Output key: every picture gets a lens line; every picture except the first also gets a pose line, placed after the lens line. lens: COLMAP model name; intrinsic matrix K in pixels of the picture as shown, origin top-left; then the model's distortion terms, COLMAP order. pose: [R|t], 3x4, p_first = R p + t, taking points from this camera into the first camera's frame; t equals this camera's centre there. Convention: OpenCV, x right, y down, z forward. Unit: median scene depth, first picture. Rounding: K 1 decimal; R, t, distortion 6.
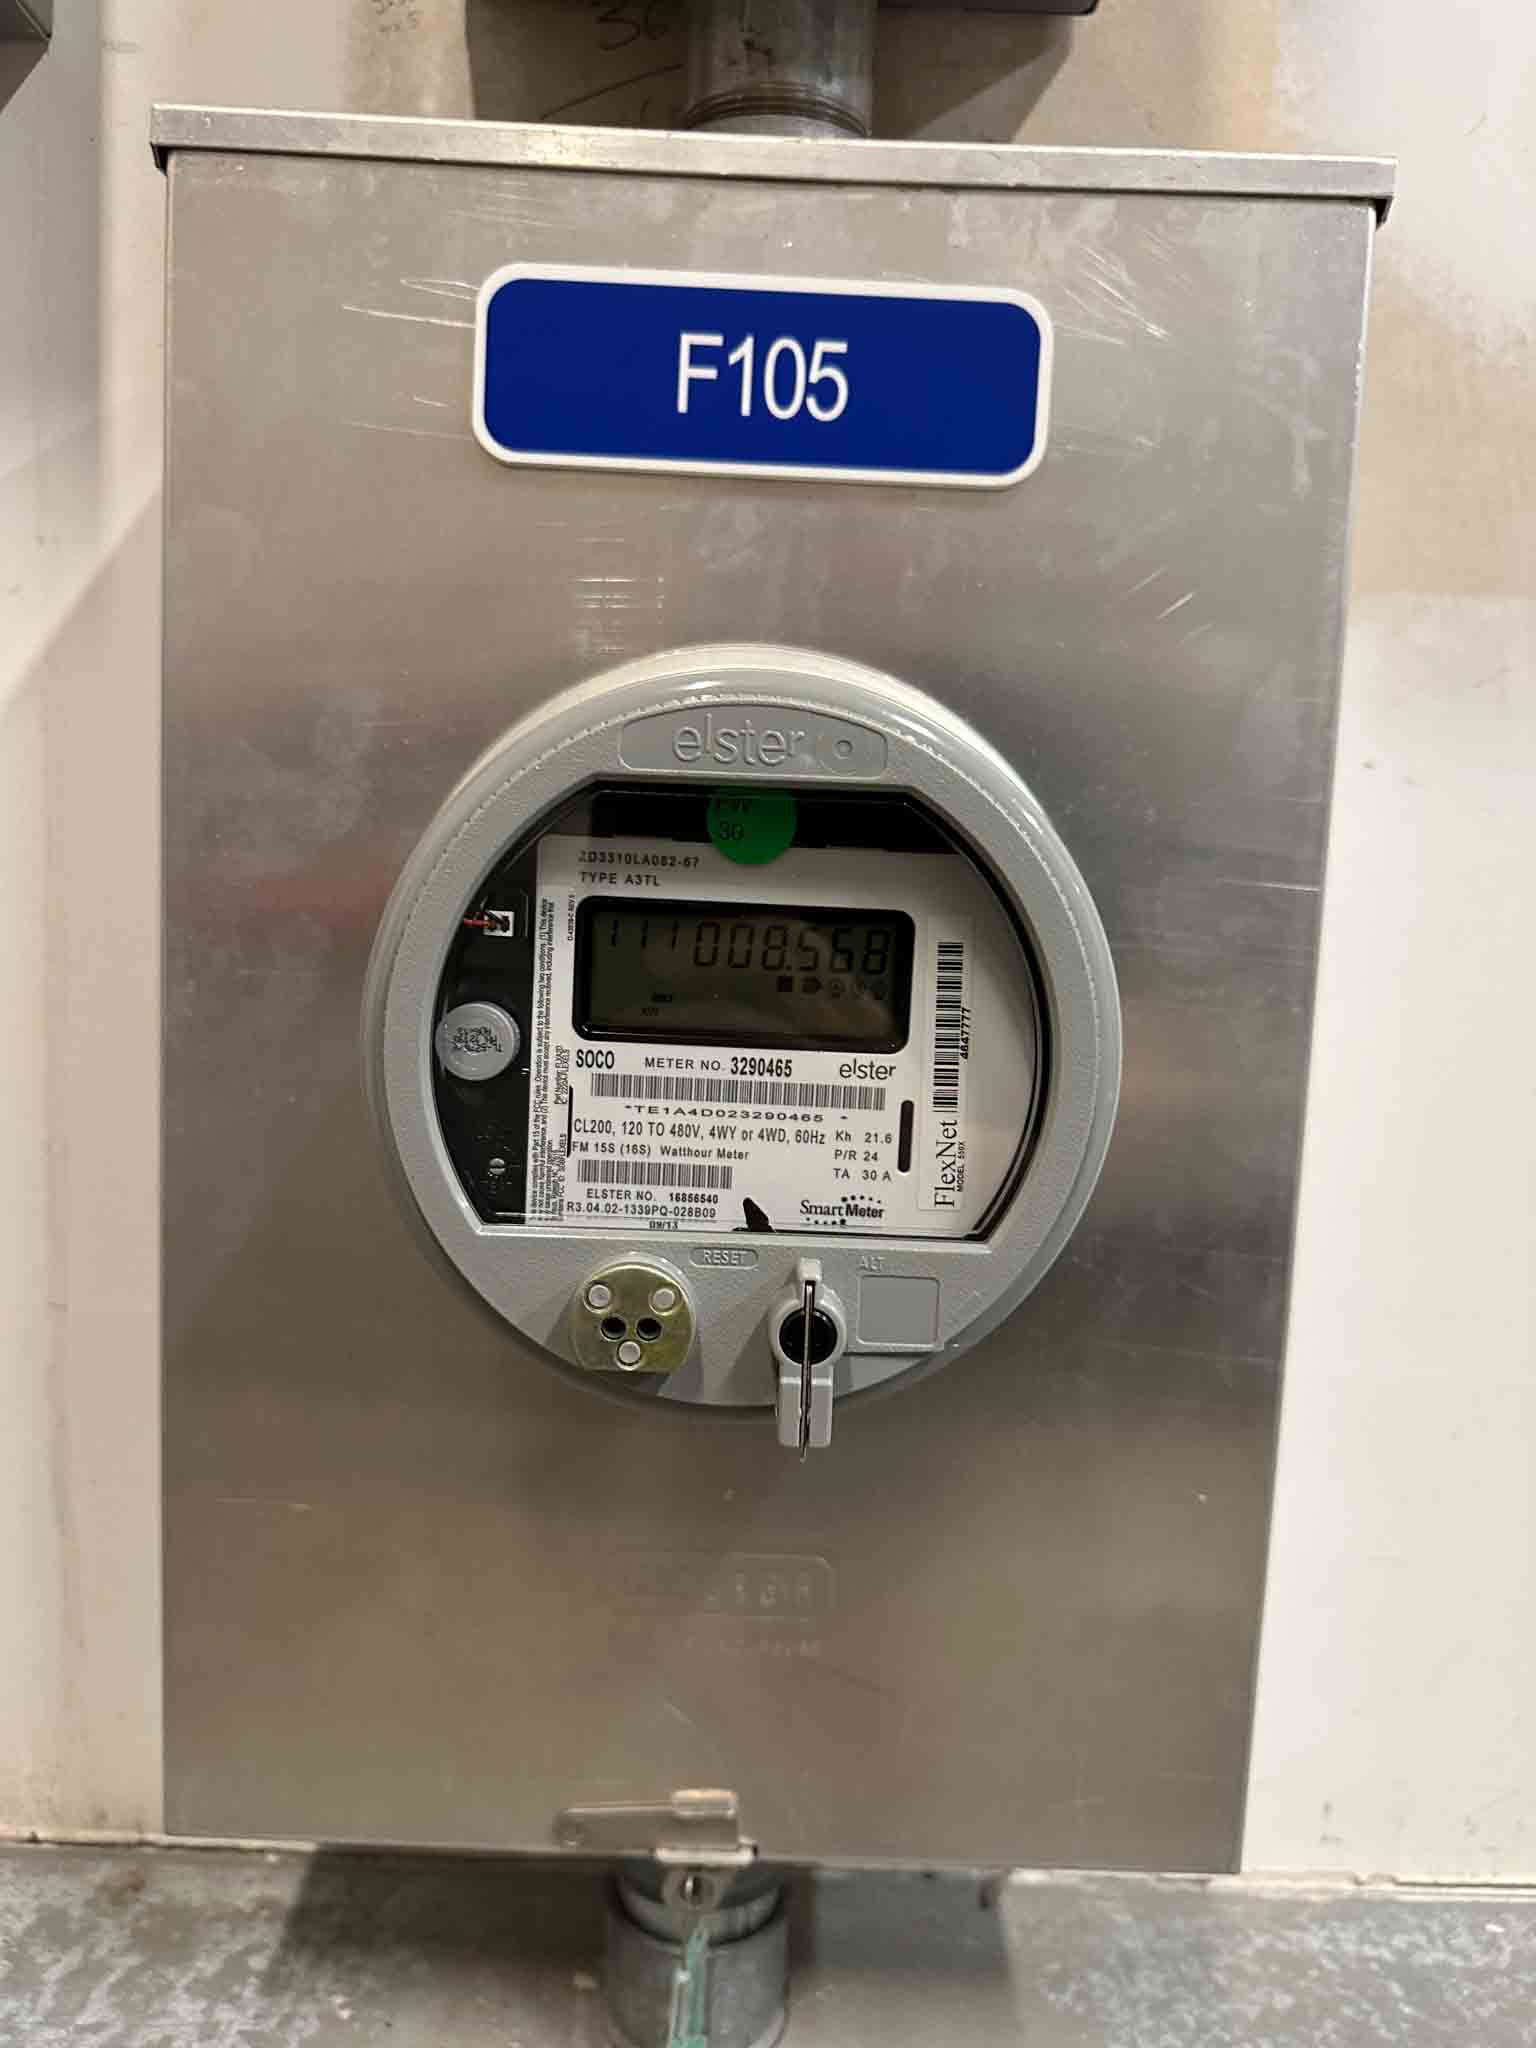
lens RADIAL K [[1442.9, 0, 773.4], [0, 1442.9, 1020.0], [0, 0, 1]] dist [0.023182, -0.032378]
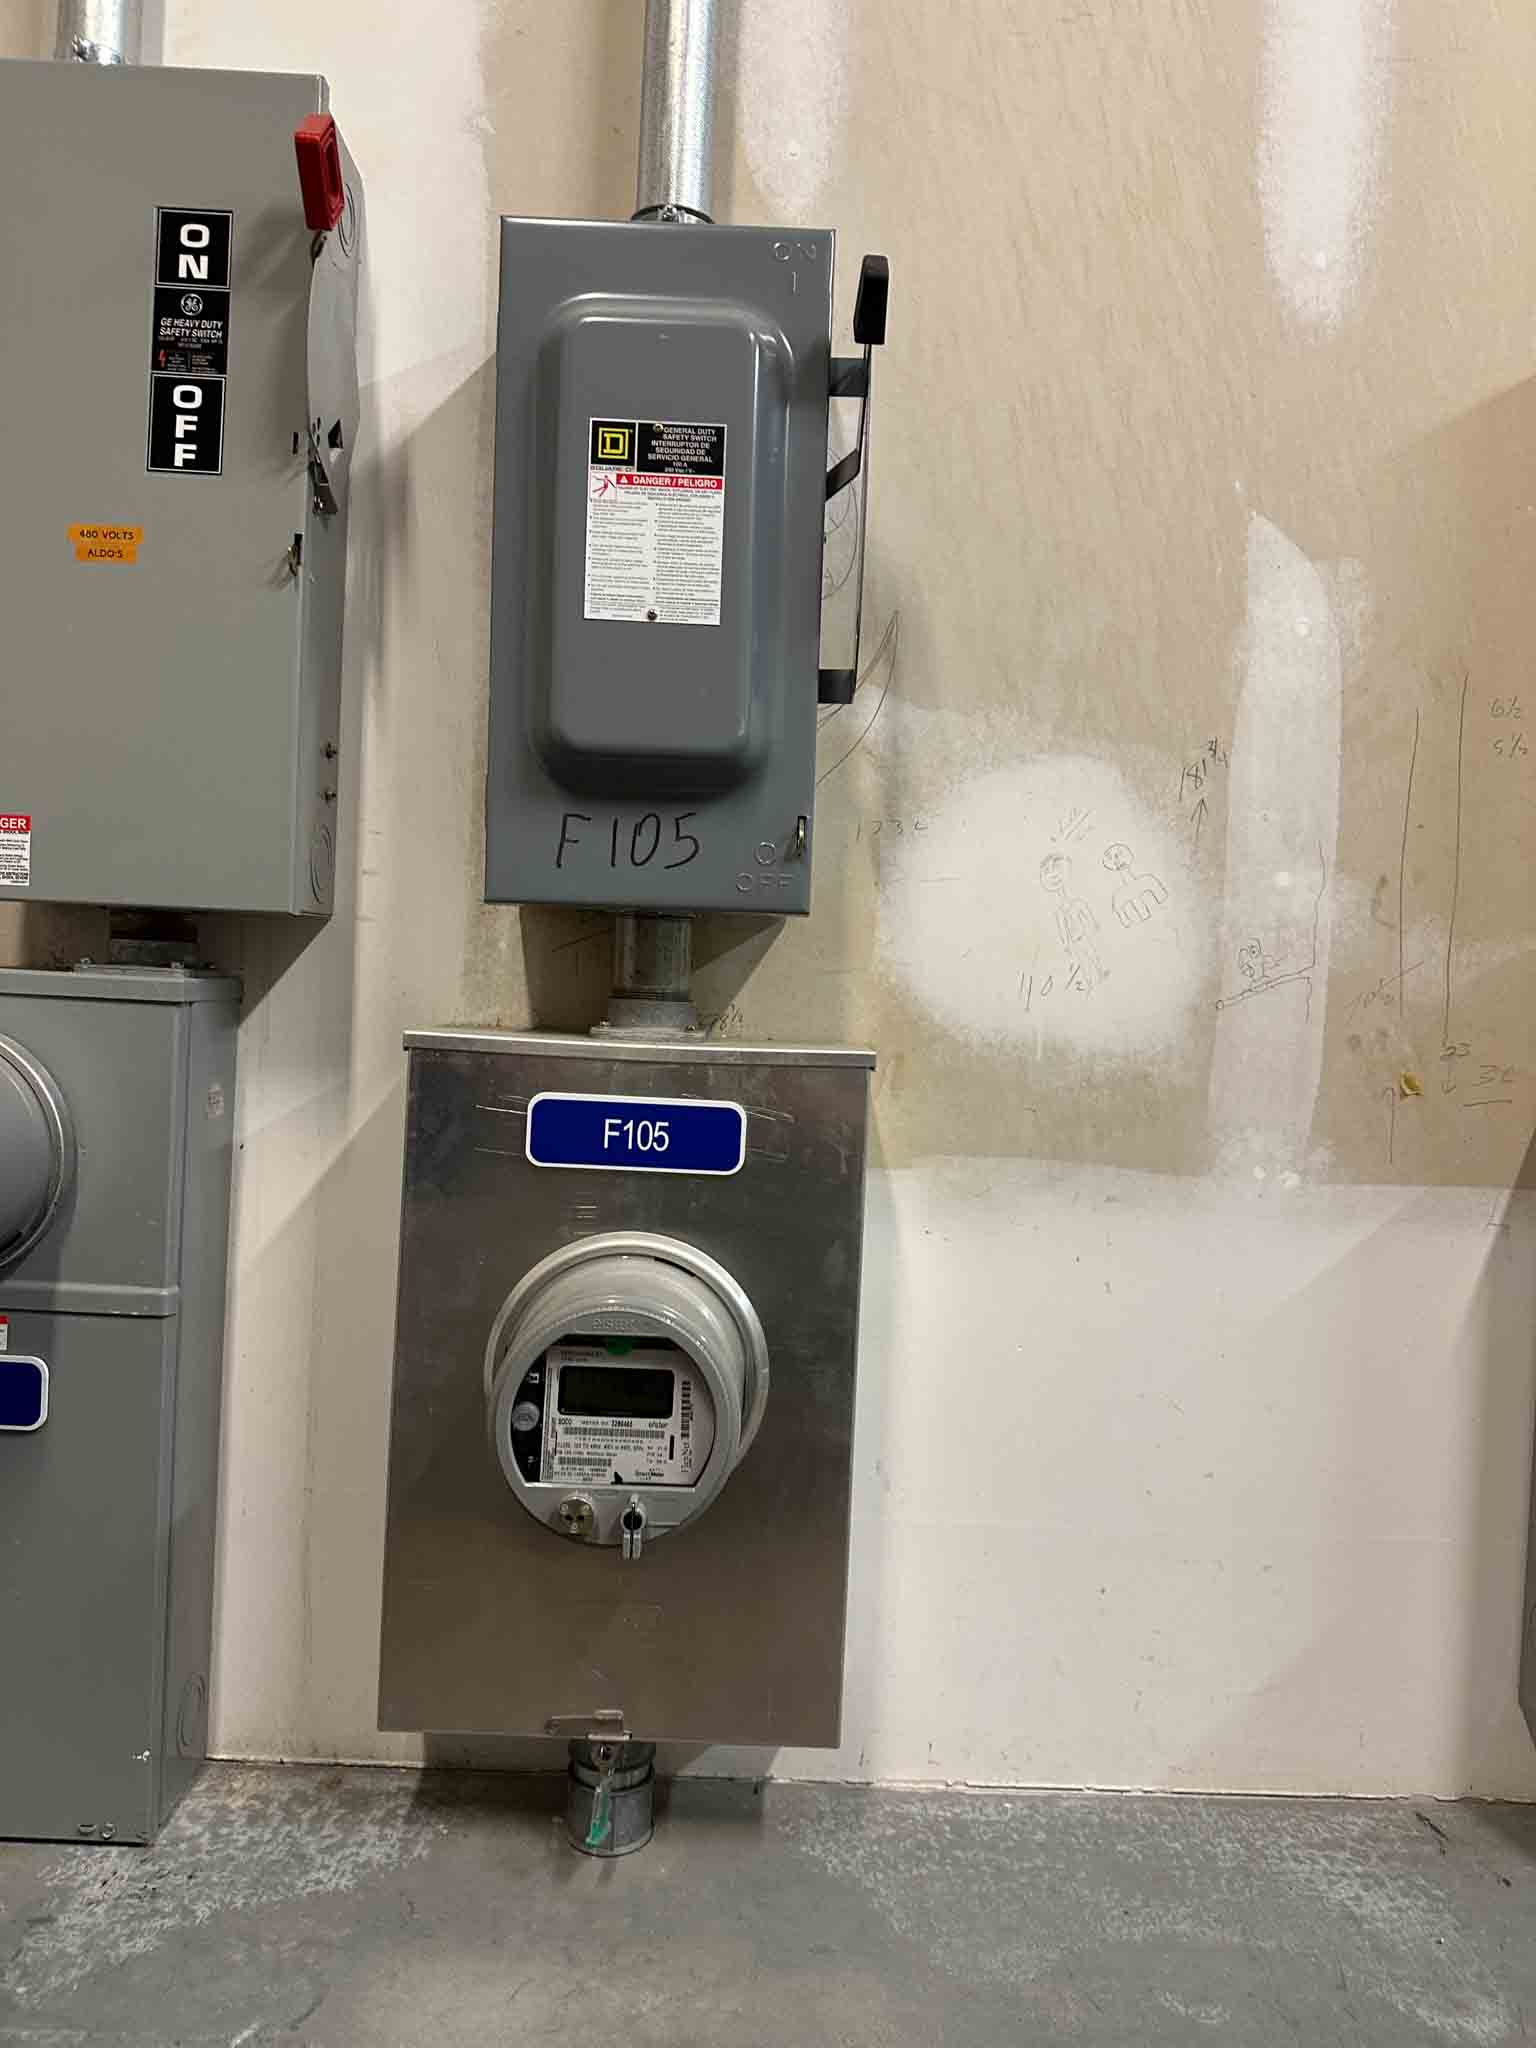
lens RADIAL K [[1442.9, 0, 786.0], [0, 1442.9, 968.7], [0, 0, 1]] dist [0.023182, -0.032378]
pose [[0.999942, 0.003751, 0.010091, 0.236548], [-0.002735, 0.995089, -0.098946, -0.484797], [-0.010413, 0.098913, 0.995042, -1.638170]]
